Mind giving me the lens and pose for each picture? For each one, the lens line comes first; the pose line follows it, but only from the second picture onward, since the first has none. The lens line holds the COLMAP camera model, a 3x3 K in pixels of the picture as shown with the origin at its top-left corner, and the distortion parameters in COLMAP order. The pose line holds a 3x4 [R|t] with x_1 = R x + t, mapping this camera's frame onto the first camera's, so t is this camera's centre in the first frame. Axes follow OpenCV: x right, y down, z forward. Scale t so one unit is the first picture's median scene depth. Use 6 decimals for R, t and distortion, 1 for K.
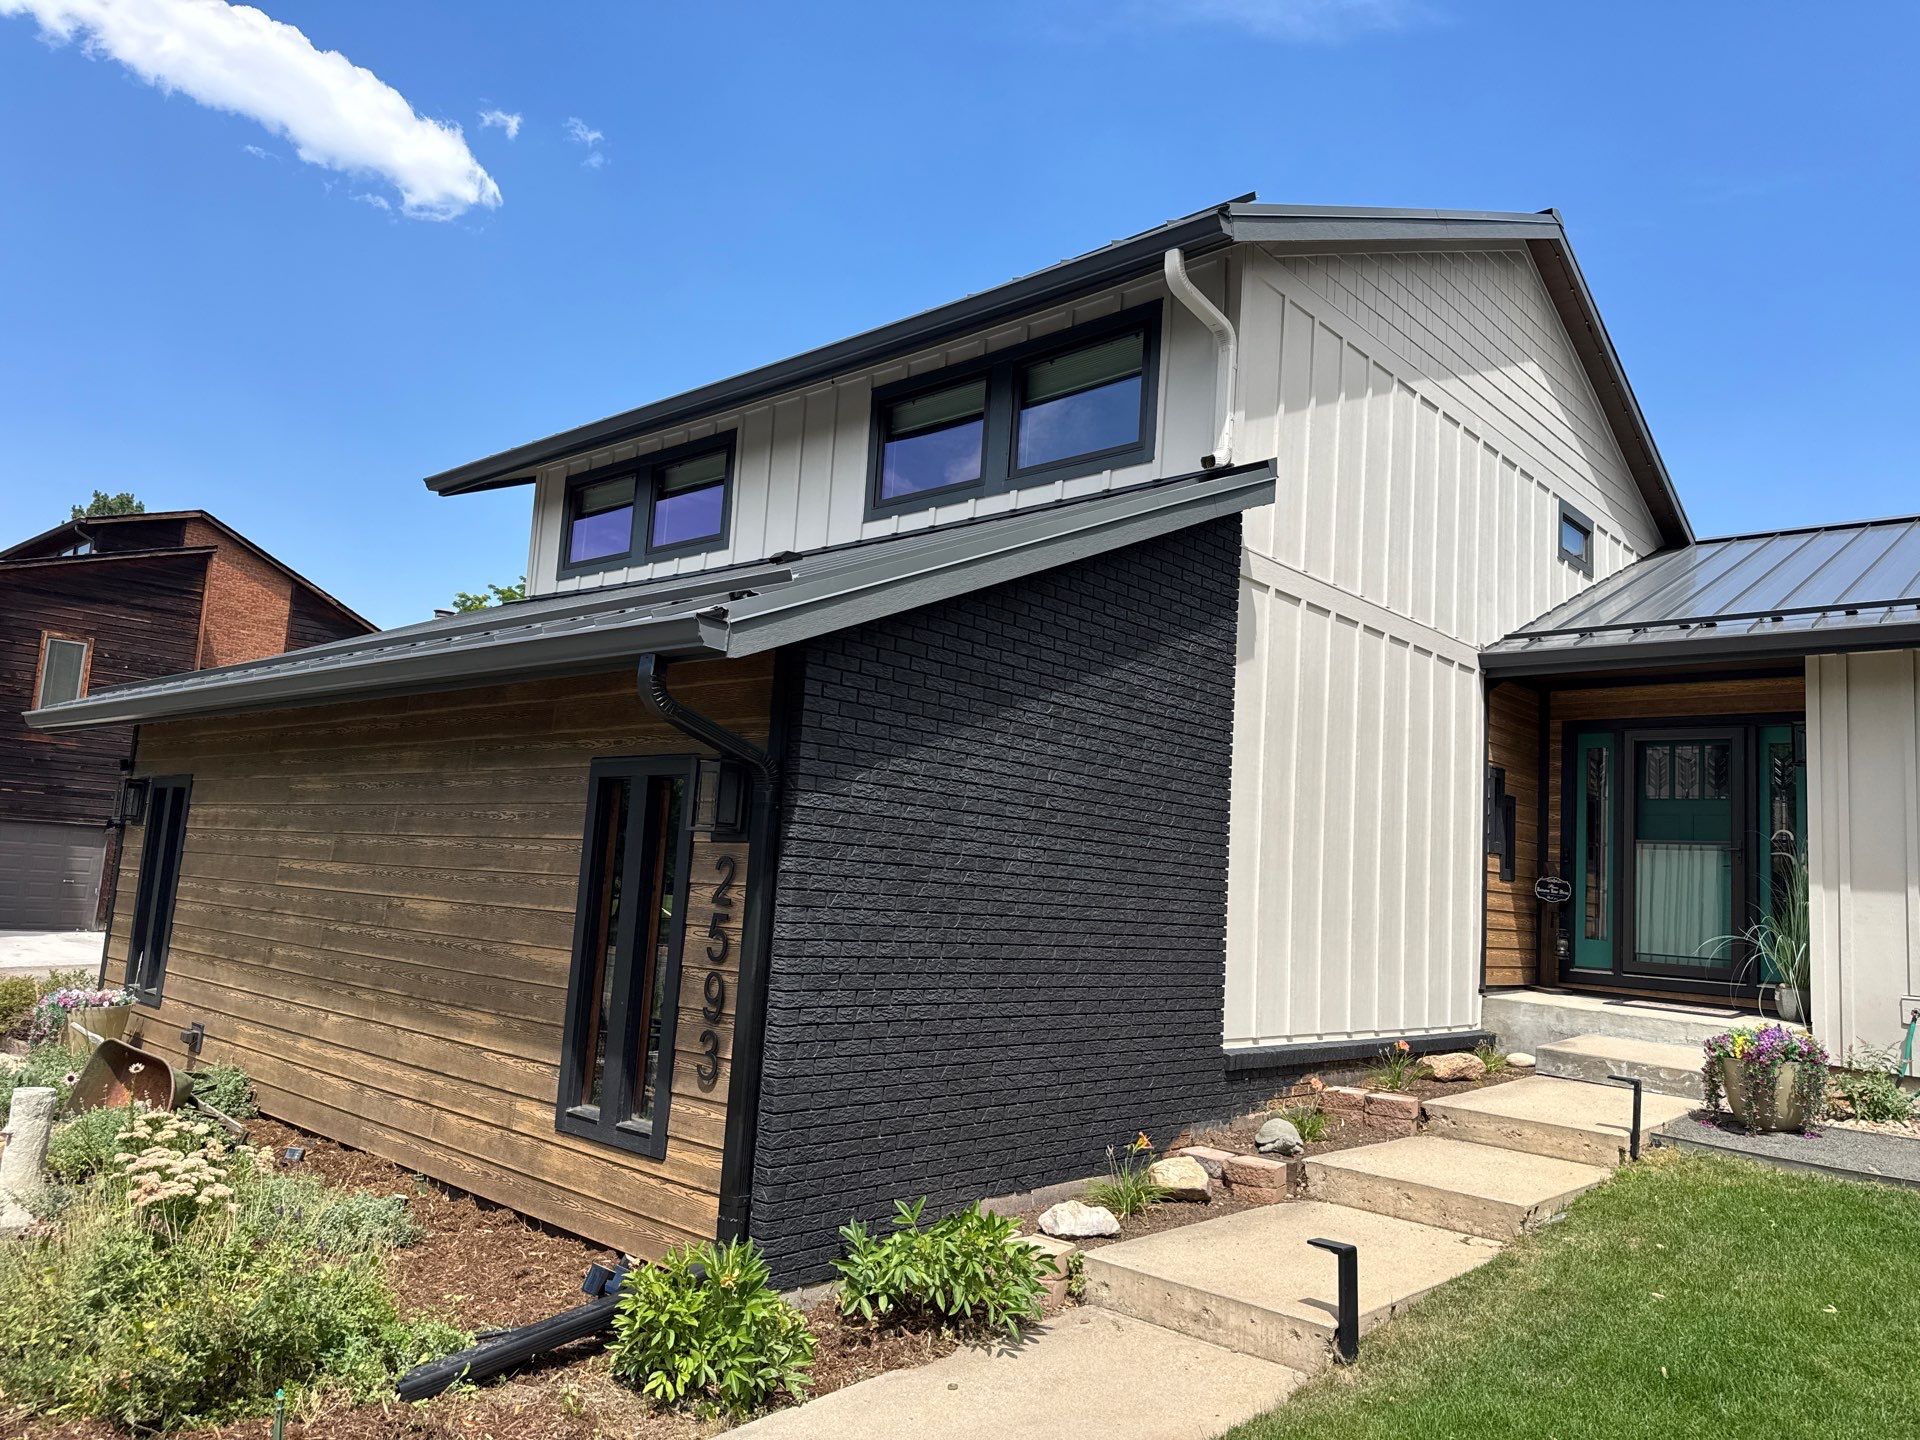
lens RADIAL K [[1340.1, 0, 966.7], [0, 1340.1, 726.1], [0, 0, 1]] dist [0.107488, -0.190698]
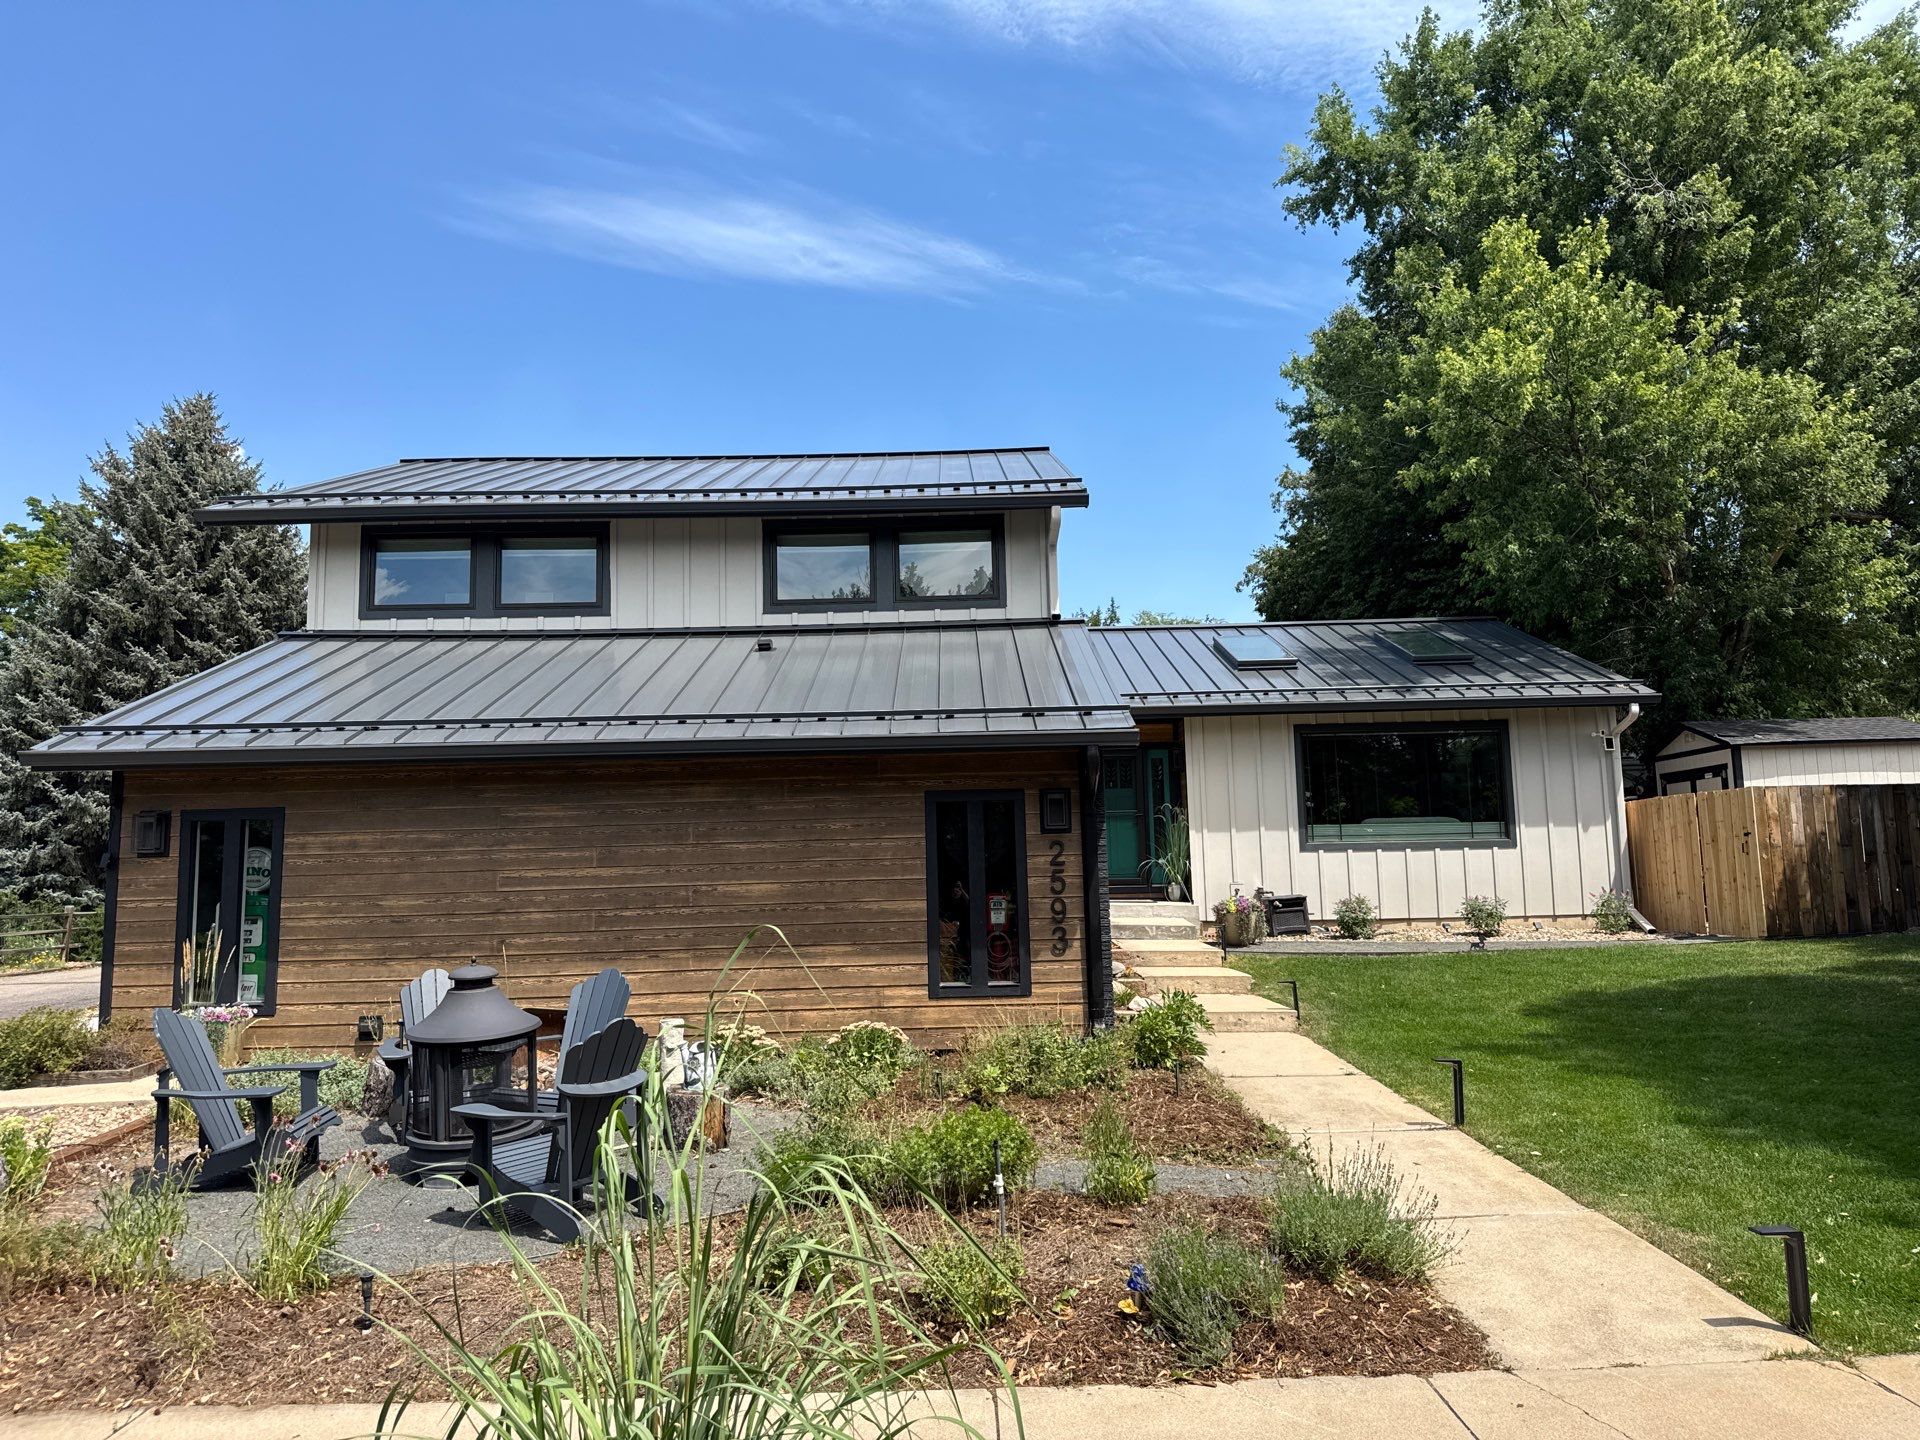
lens RADIAL K [[1329.5, 0, 962.3], [0, 1329.5, 714.2], [0, 0, 1]] dist [0.147061, -0.235580]
pose [[0.736789, 0.009490, 0.676056, -1.130896], [-0.015477, 0.999876, 0.002831, -0.066065], [-0.675945, -0.012549, 0.736845, -0.256453]]
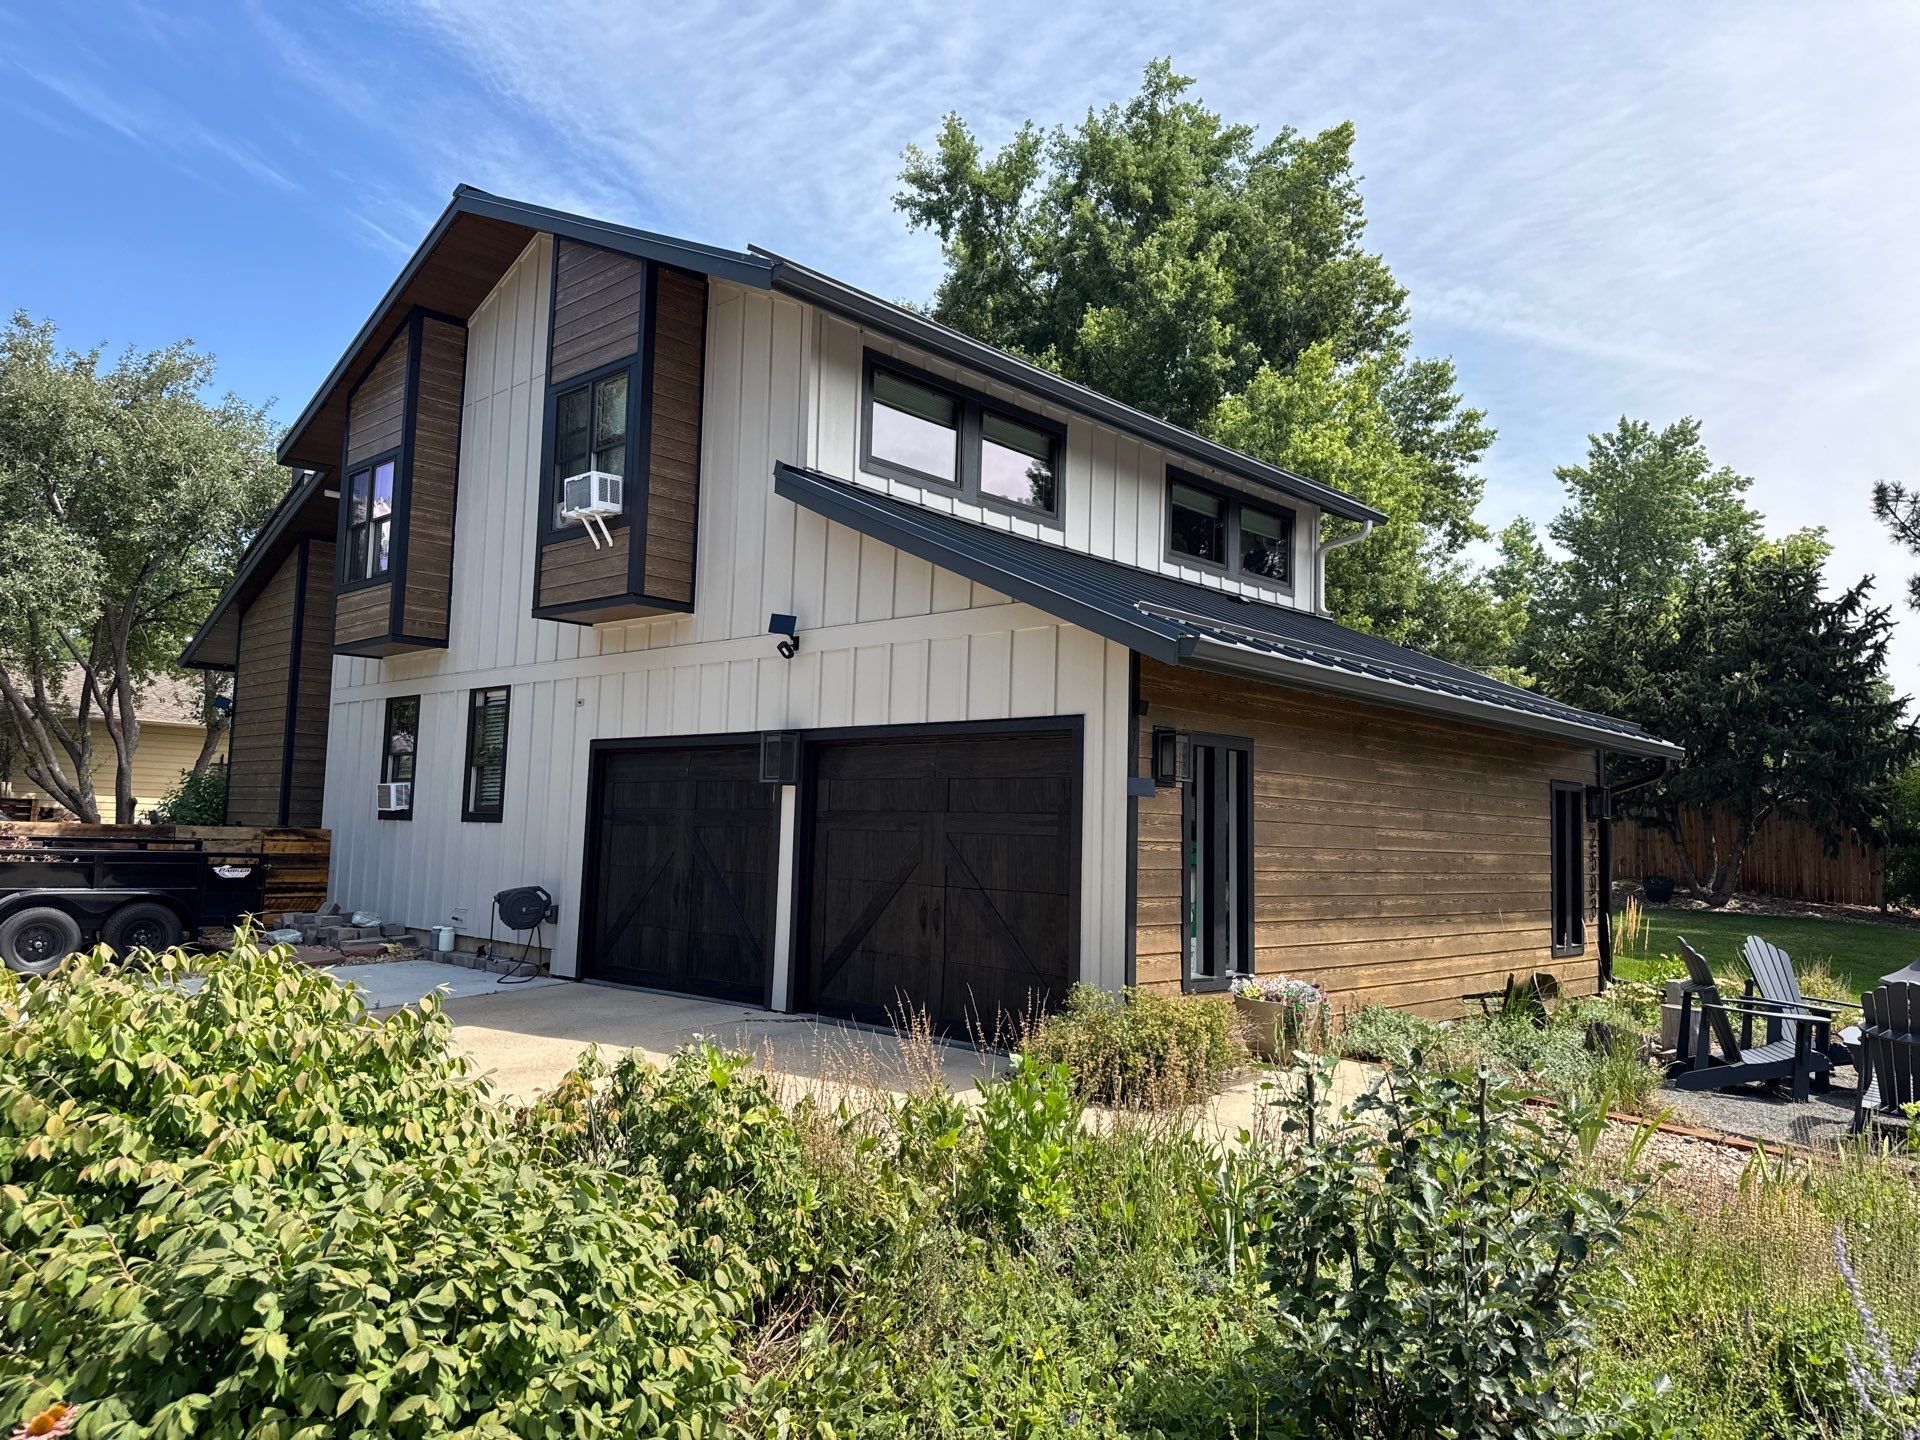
lens RADIAL K [[1332.8, 0, 967.2], [0, 1332.8, 702.4], [0, 0, 1]] dist [0.146215, -0.248926]
pose [[0.021380, 0.037889, 0.999053, -1.860111], [-0.153053, 0.987627, -0.034181, 0.090166], [-0.987987, -0.152177, 0.026915, 1.452524]]
